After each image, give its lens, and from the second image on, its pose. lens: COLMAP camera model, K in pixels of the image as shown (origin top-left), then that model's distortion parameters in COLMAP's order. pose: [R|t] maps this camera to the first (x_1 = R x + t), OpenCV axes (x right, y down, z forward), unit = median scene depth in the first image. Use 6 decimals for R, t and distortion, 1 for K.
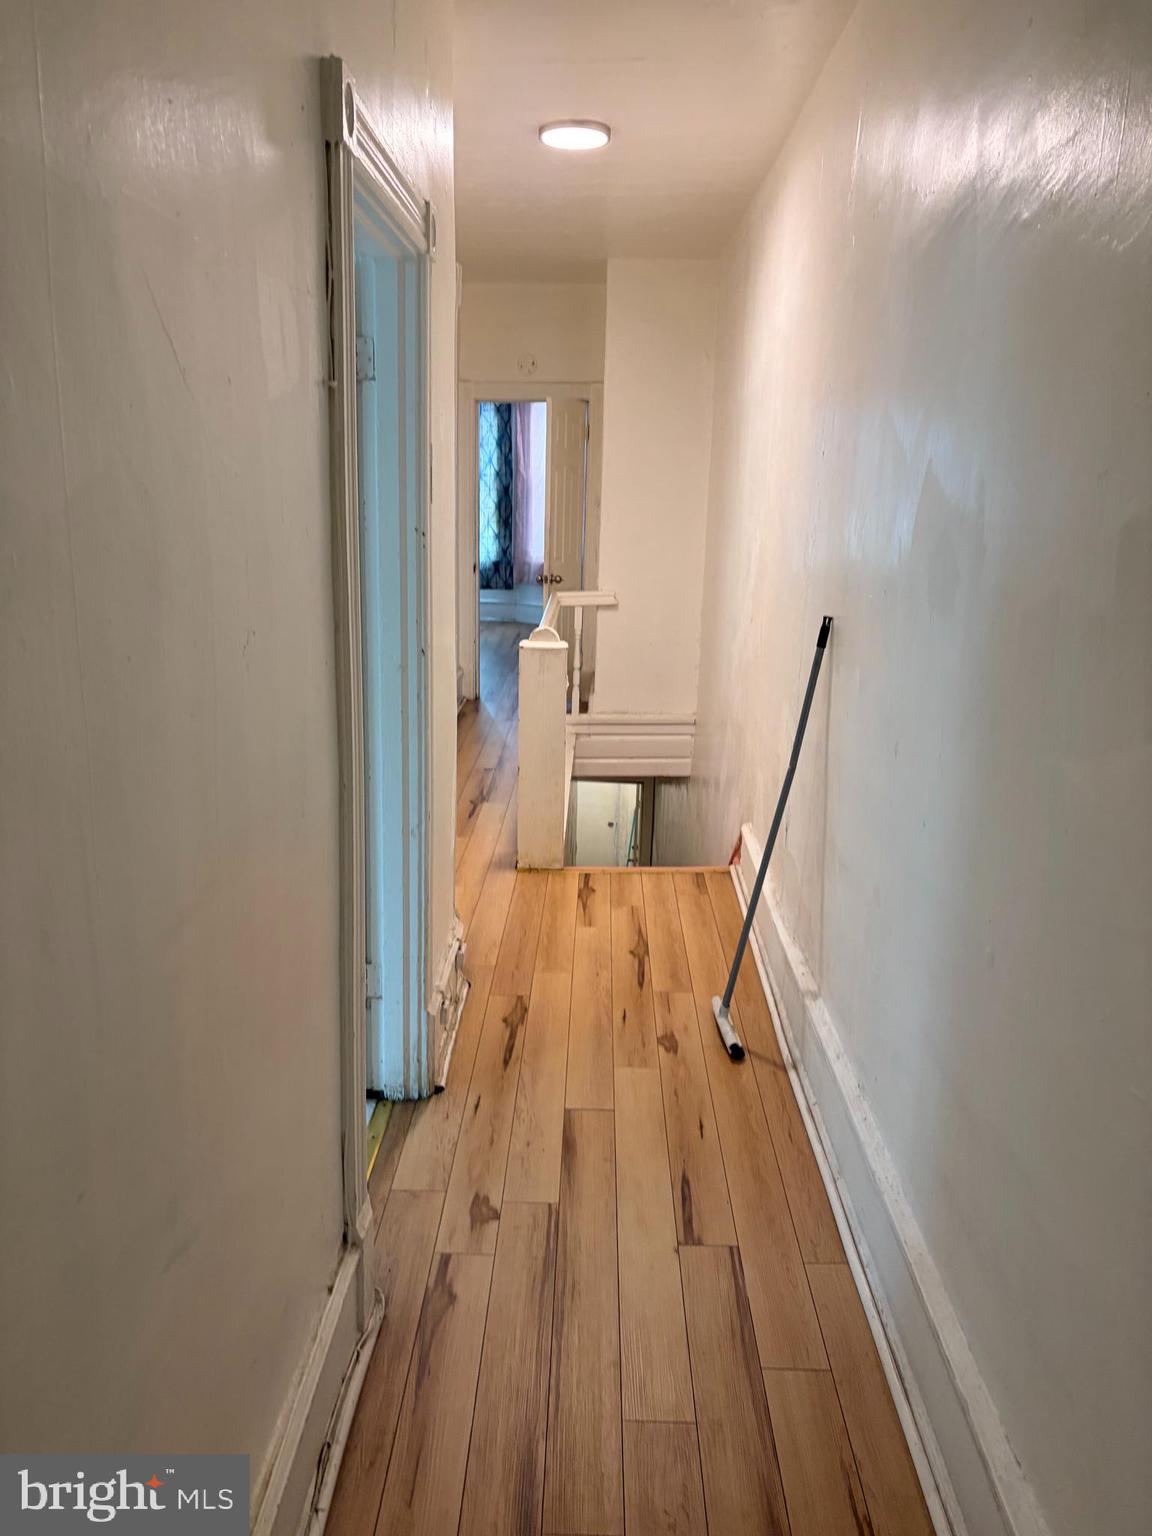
lens RADIAL K [[1157.2, 0, 580.3], [0, 1157.2, 782.2], [0, 0, 1]] dist [0.050999, -0.056745]
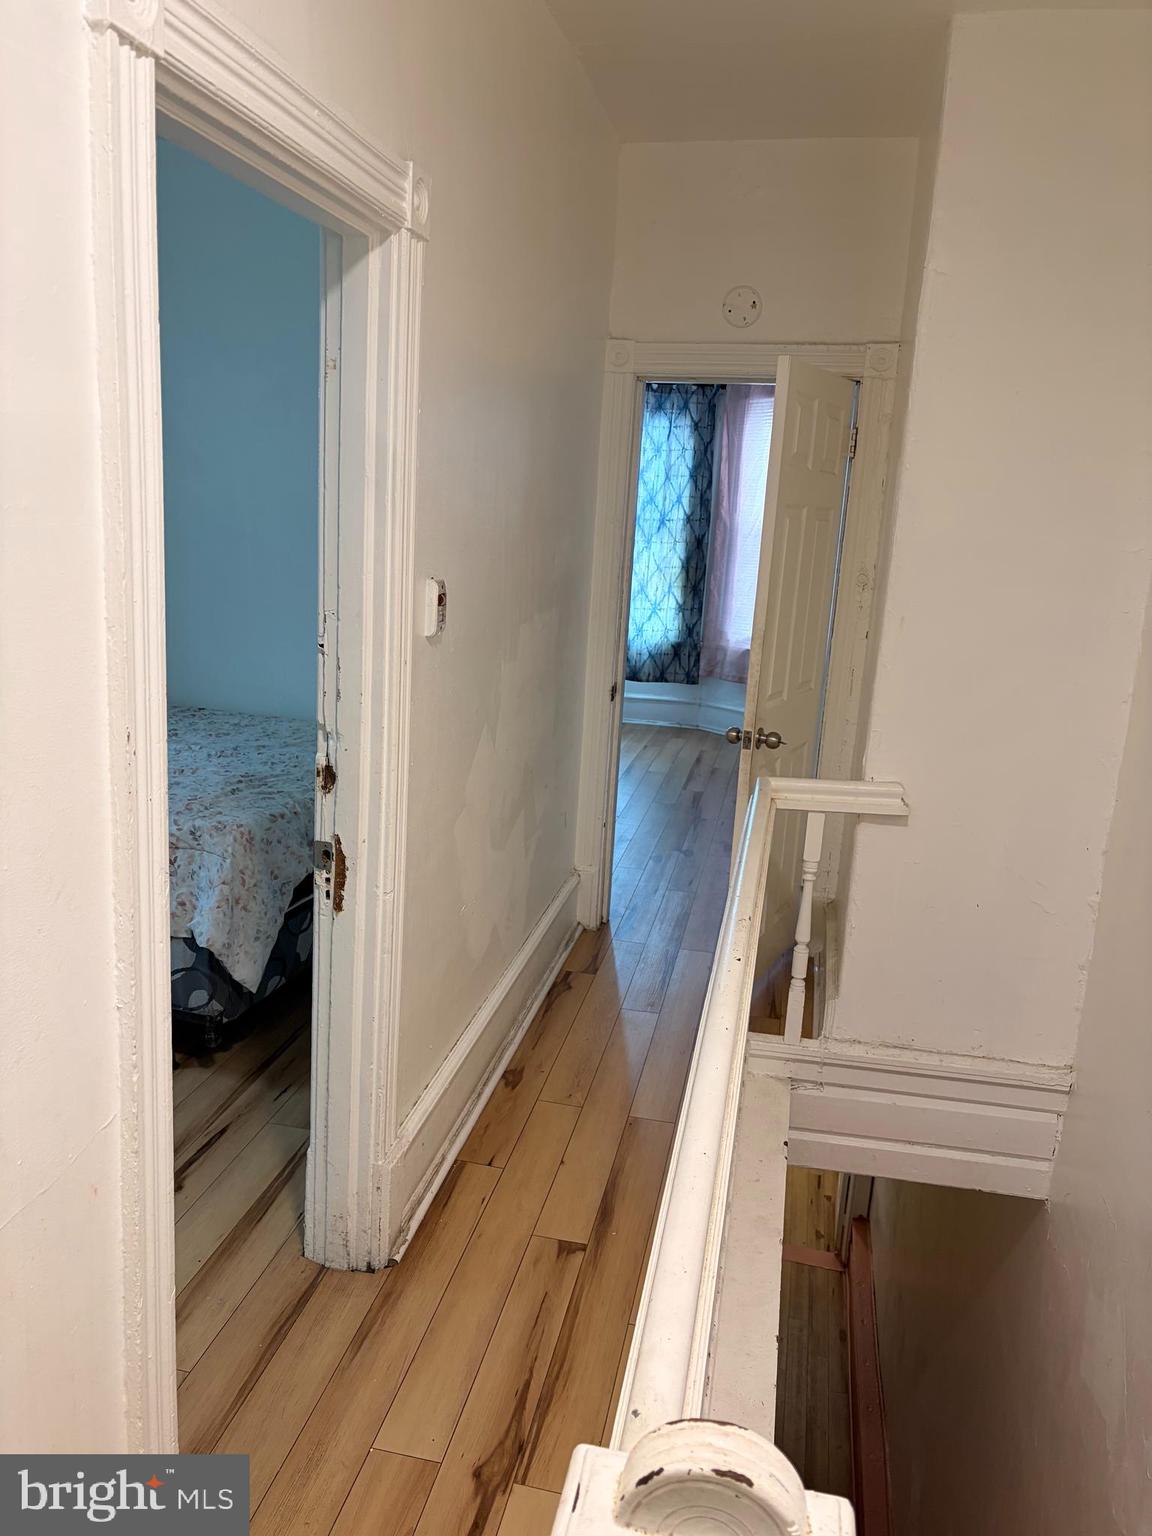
lens RADIAL K [[1157.2, 0, 569.2], [0, 1157.2, 767.7], [0, 0, 1]] dist [0.050999, -0.056745]
pose [[0.982517, 0.069315, -0.172789, -0.011618], [-0.077552, 0.996129, -0.041375, -0.085575], [0.169253, 0.054052, 0.984089, 0.323643]]
